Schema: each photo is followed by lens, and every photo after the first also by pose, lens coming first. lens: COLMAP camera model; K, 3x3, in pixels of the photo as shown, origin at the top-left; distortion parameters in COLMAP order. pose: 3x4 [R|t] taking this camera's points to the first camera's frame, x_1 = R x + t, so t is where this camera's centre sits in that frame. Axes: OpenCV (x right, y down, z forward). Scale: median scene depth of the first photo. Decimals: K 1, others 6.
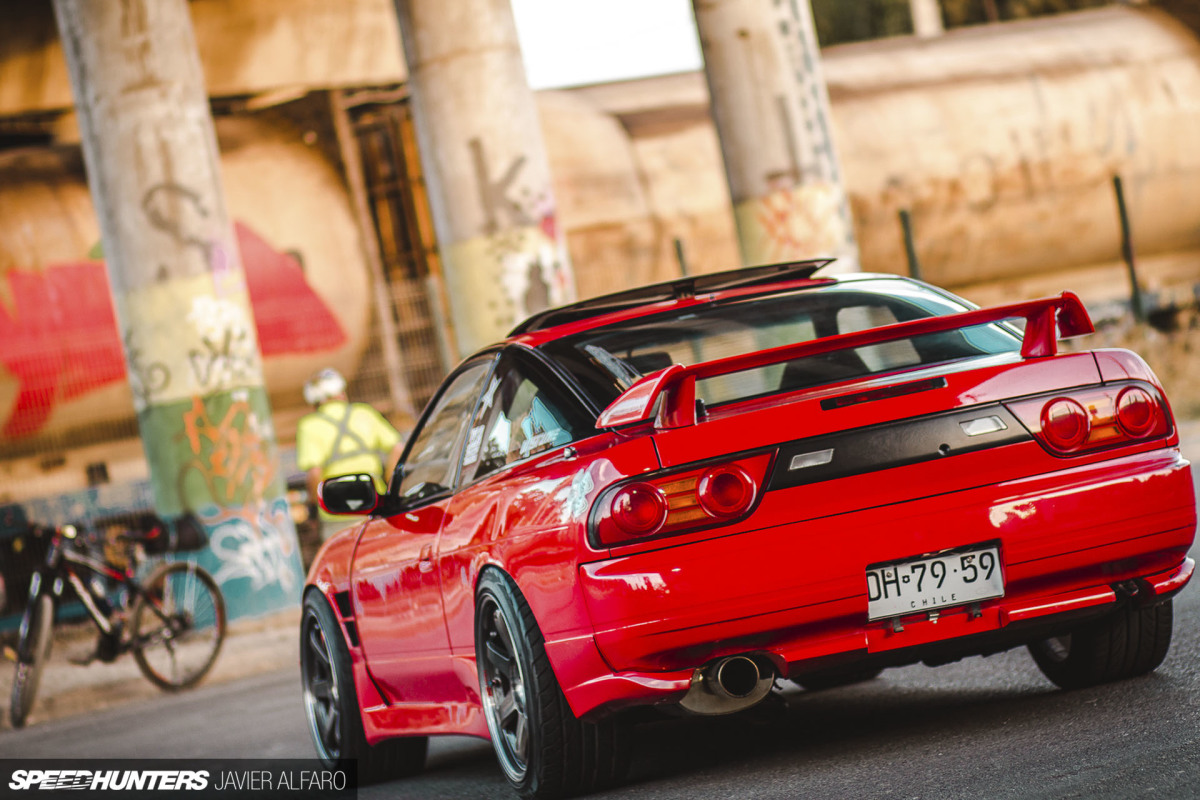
lens RADIAL K [[5007.7, 0, 600.0], [0, 5007.7, 400.0], [0, 0, 1]] dist [-0.154054, -0.215754]
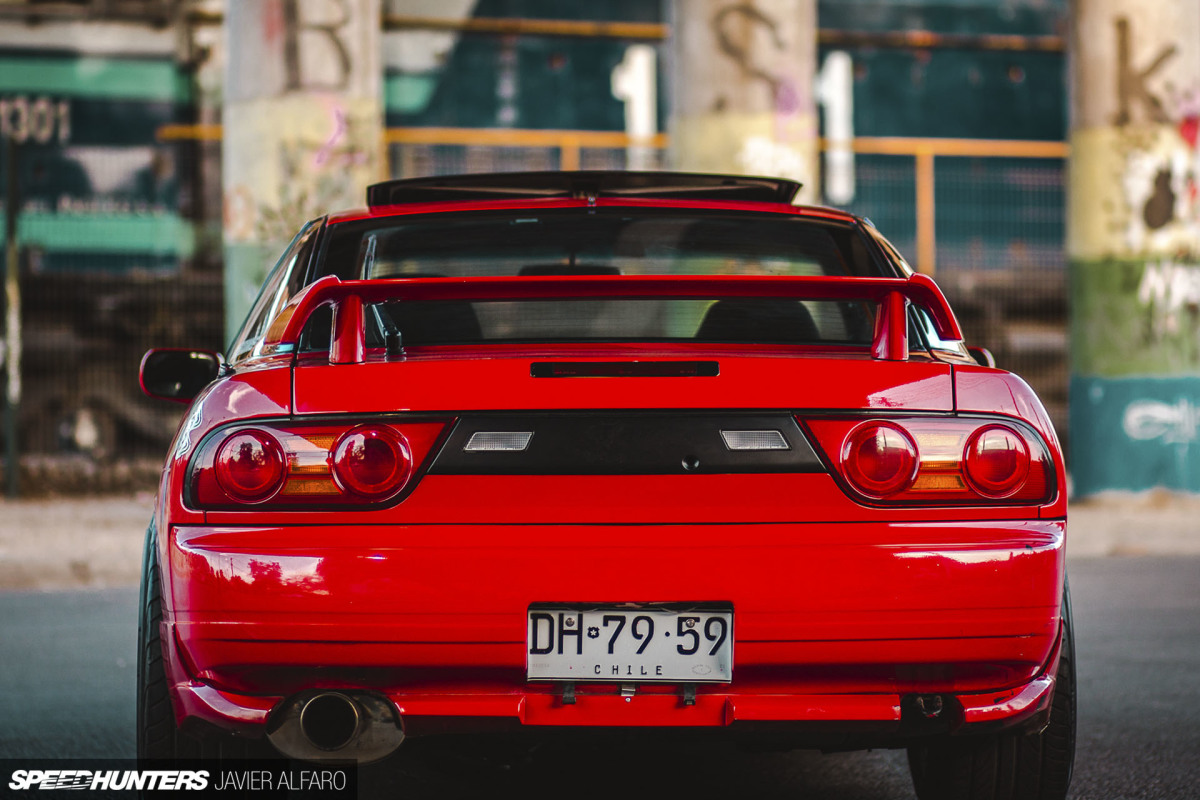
lens RADIAL K [[5007.7, 0, 600.0], [0, 5007.7, 400.0], [0, 0, 1]] dist [-0.154054, -0.215754]
pose [[0.960830, 0.183704, -0.207507, 0.202535], [-0.177428, 0.982932, 0.048628, -0.031143], [0.212898, -0.009906, 0.977024, 0.306431]]
